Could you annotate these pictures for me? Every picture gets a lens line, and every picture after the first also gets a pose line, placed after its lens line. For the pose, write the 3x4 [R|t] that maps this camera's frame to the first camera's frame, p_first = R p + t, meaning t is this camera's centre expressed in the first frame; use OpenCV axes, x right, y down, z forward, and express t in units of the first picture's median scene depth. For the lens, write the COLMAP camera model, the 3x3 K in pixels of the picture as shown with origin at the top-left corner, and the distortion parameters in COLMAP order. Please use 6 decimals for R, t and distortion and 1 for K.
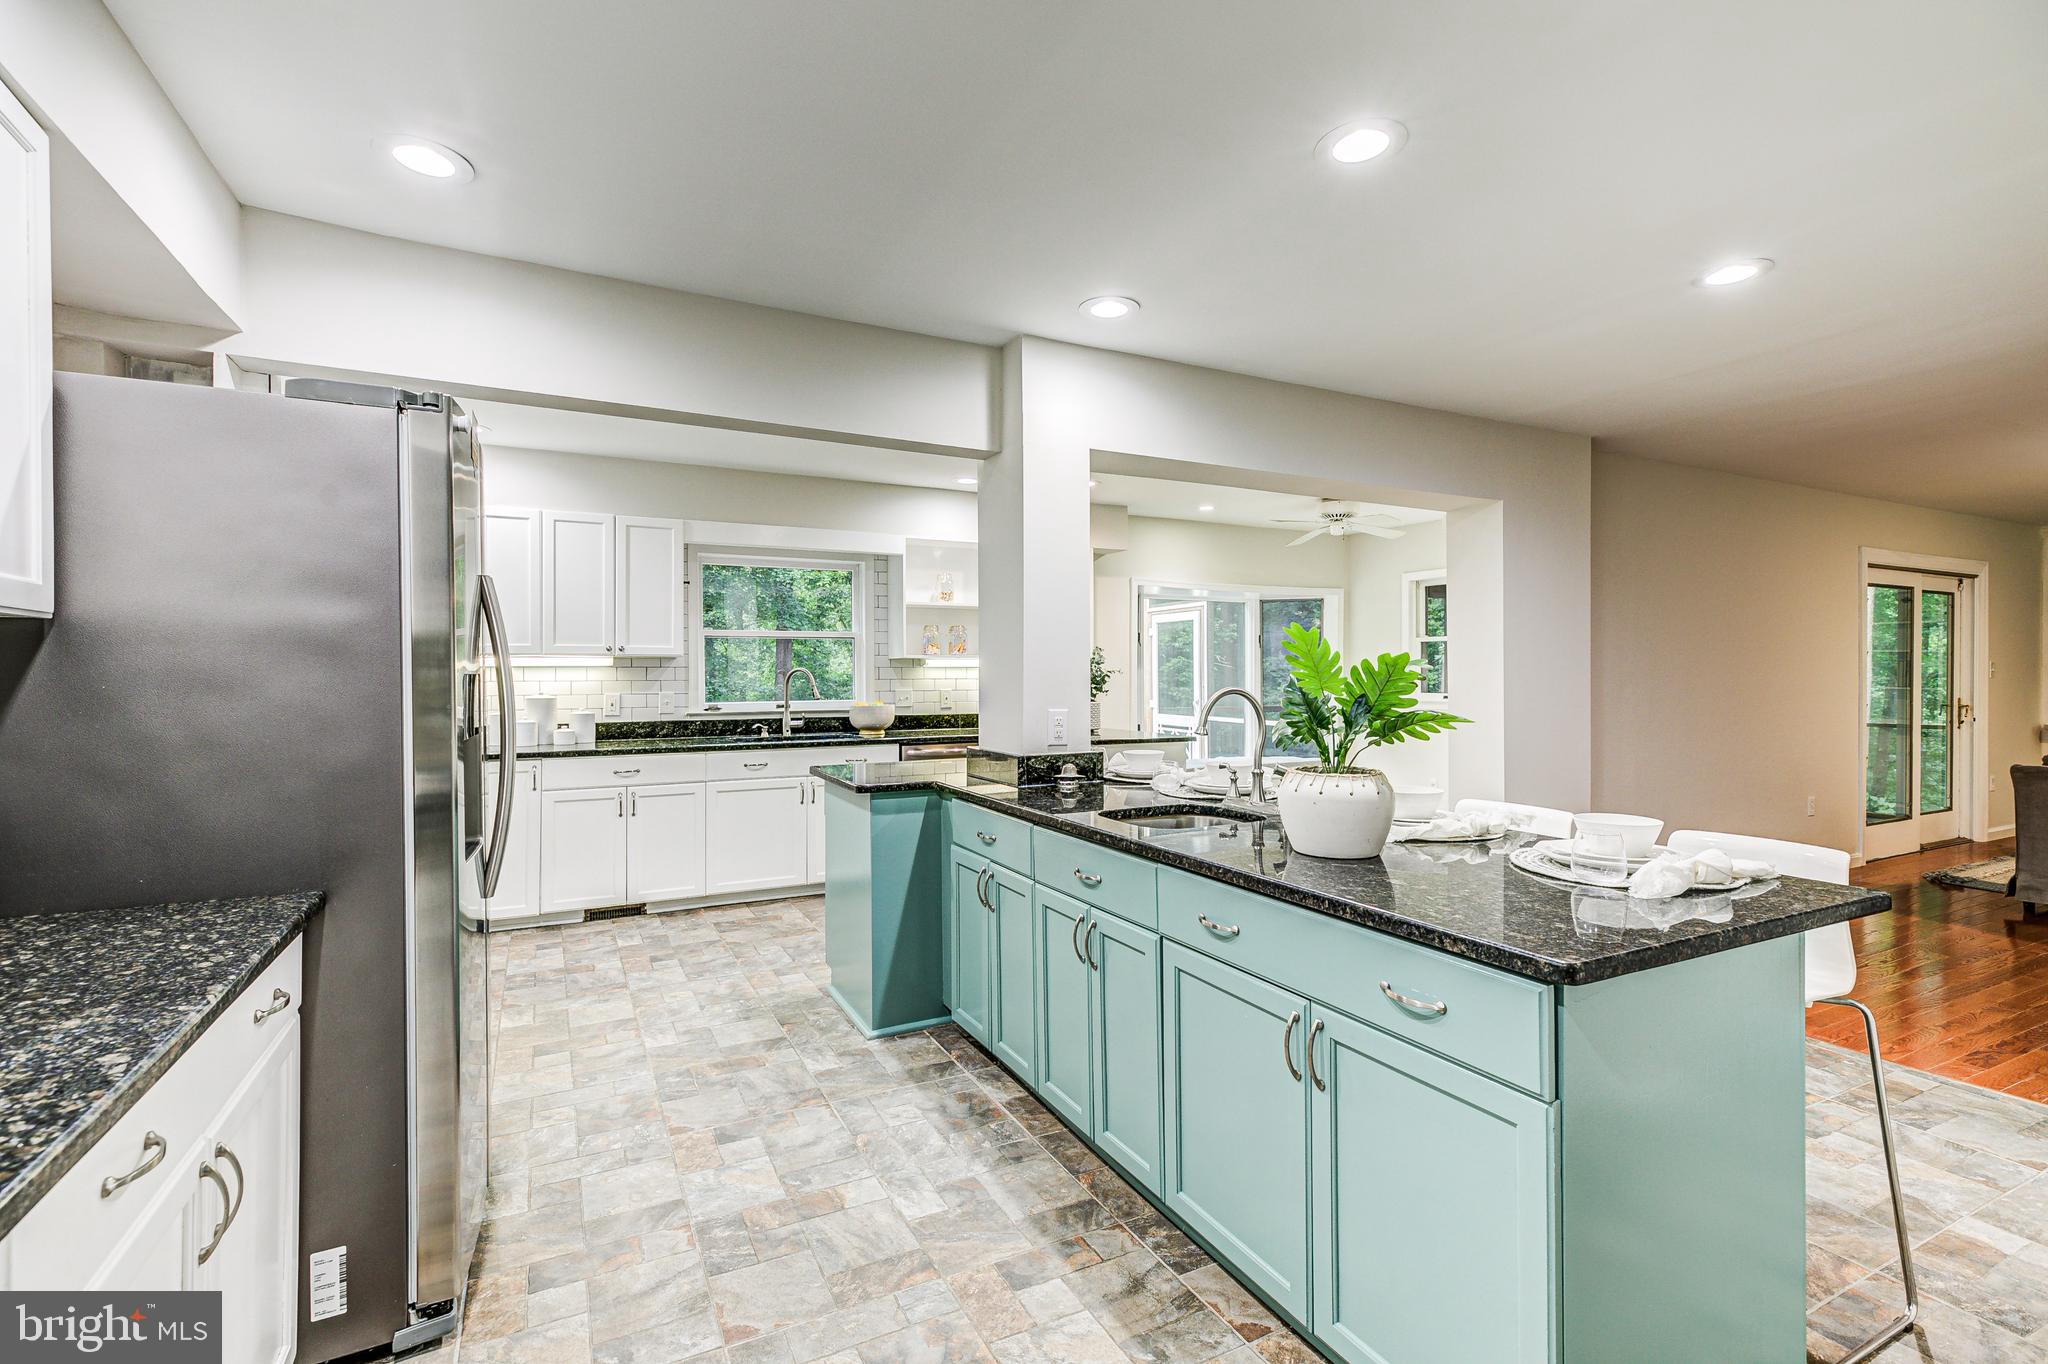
lens RADIAL K [[930.5, 0, 1032.8], [0, 930.5, 674.1], [0, 0, 1]] dist [0.008108, 0.001409]
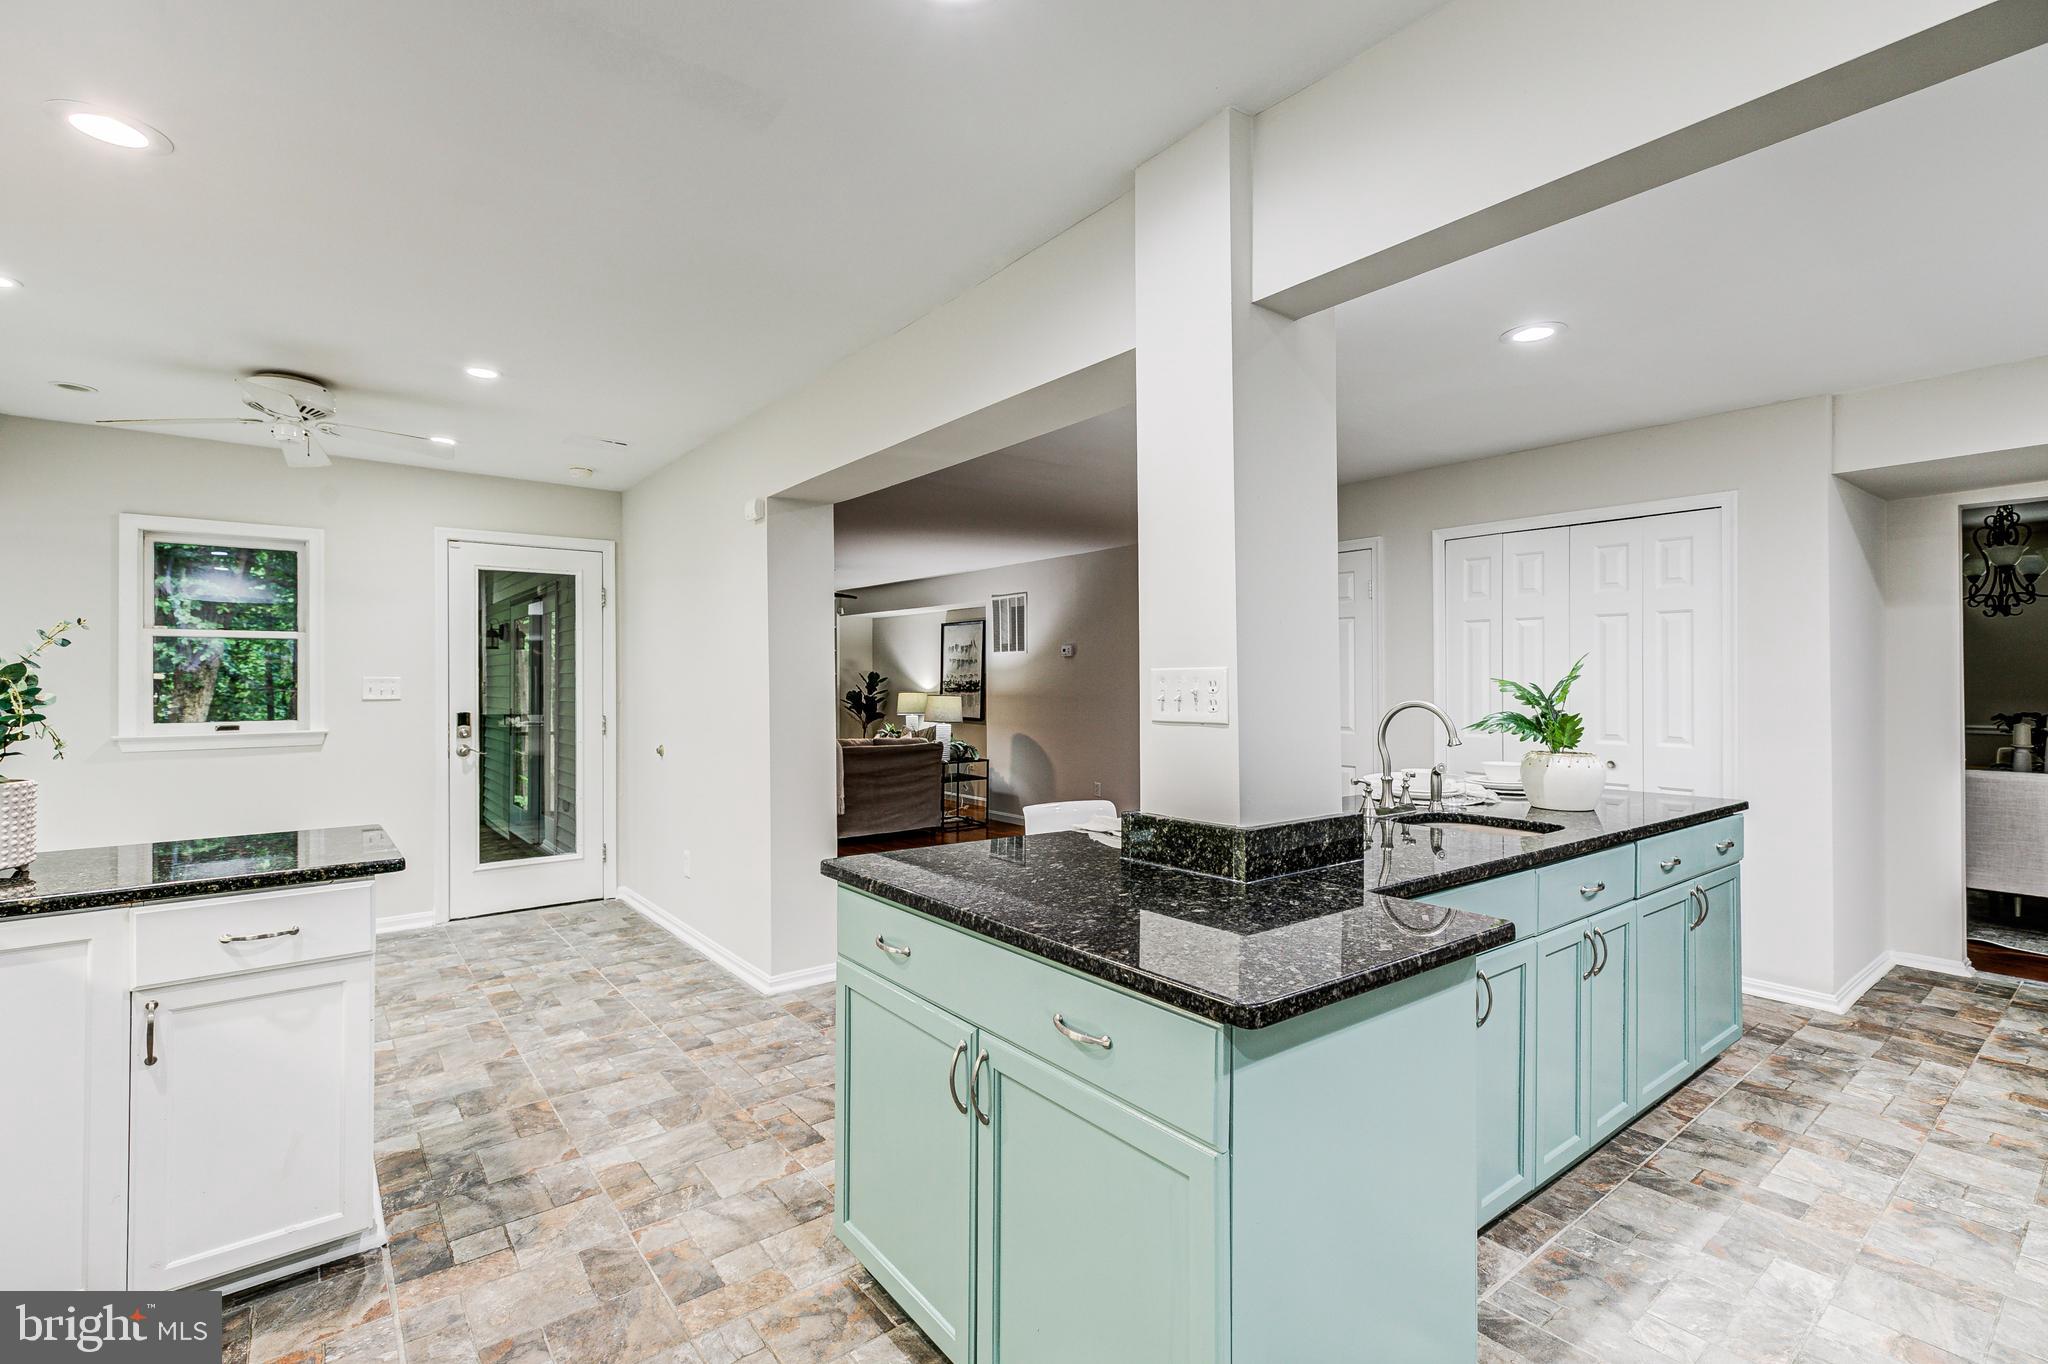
lens RADIAL K [[930.5, 0, 1024.8], [0, 930.5, 677.7], [0, 0, 1]] dist [0.008108, 0.001409]
pose [[-0.189823, 0.009624, 0.981771, -0.518681], [0.002409, 0.999954, -0.009337, -0.003266], [-0.981815, 0.000593, -0.189837, 1.130263]]
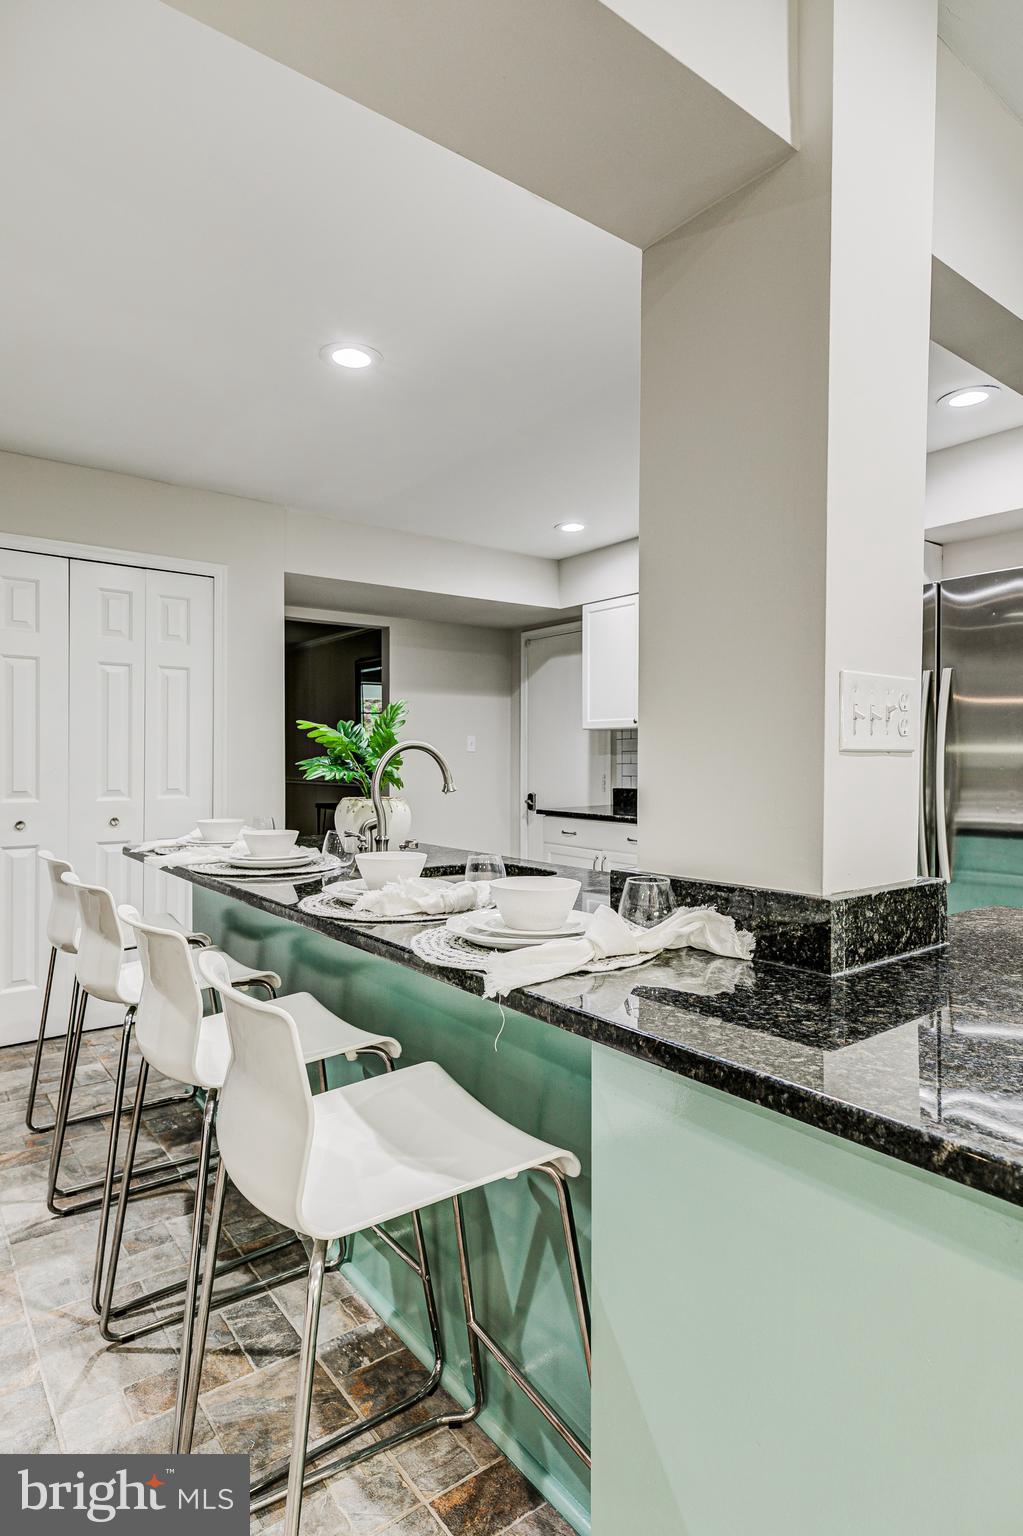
lens RADIAL K [[844.2, 0, 508.3], [0, 844.2, 765.9], [0, 0, 1]] dist [0.008547, -0.002562]
pose [[-0.987650, 0.001341, -0.156673, 0.177631], [-0.000200, 0.999952, 0.009816, 0.020051], [0.156679, 0.009726, -0.987602, 1.252645]]
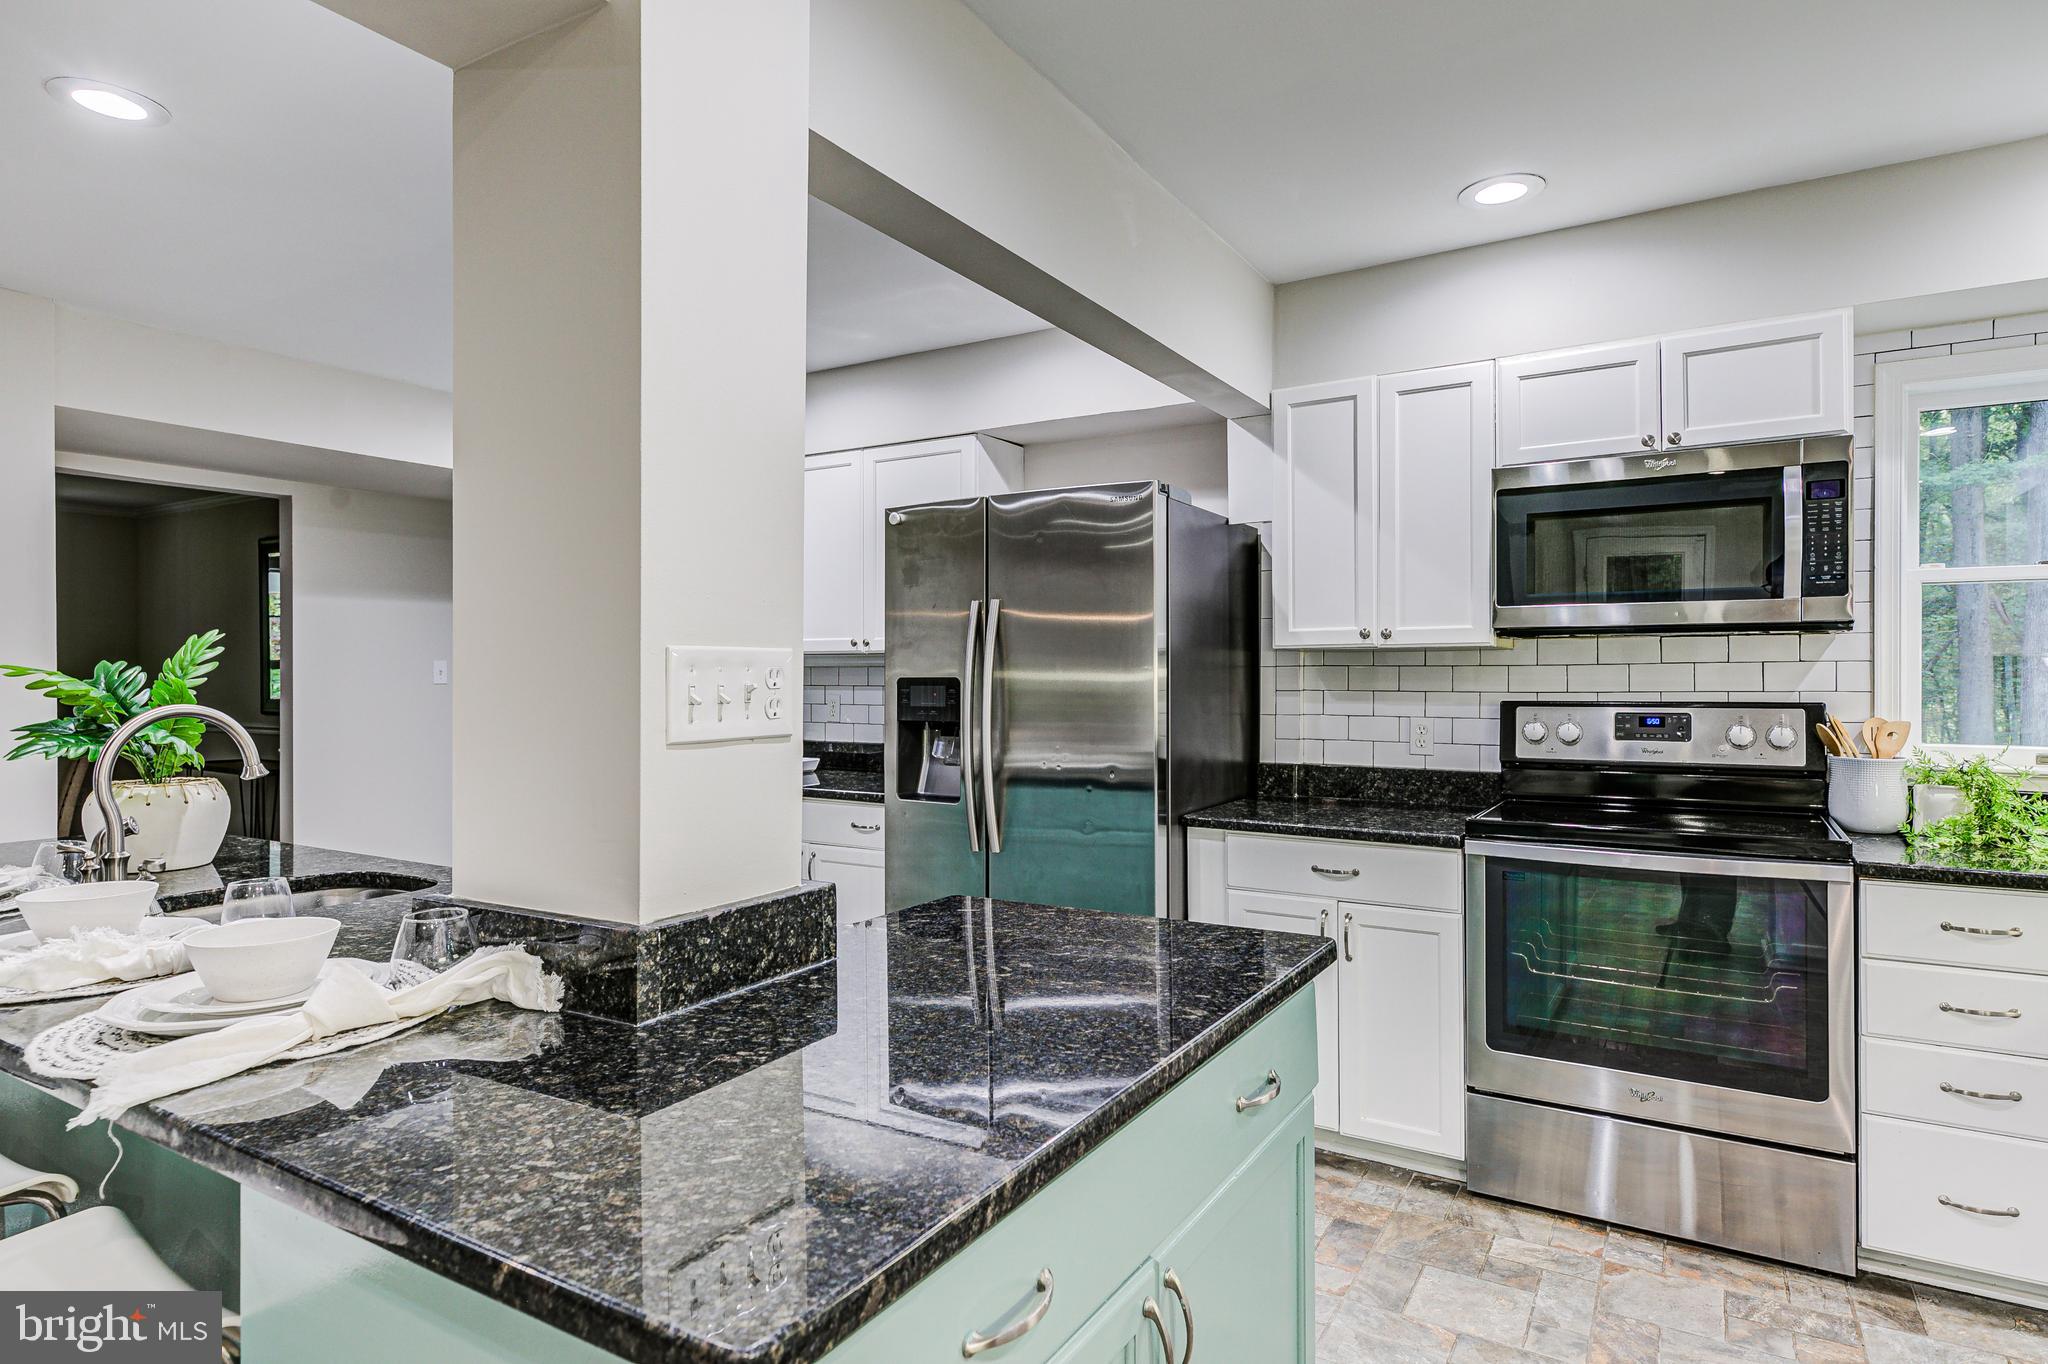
lens RADIAL K [[1125.6, 0, 1041.4], [0, 1125.6, 673.4], [0, 0, 1]] dist [0.008547, -0.002562]
pose [[-0.854507, 0.002418, -0.519435, 0.084876], [0.002331, 0.999997, 0.000819, -0.004691], [0.519435, -0.000511, -0.854510, 1.315019]]
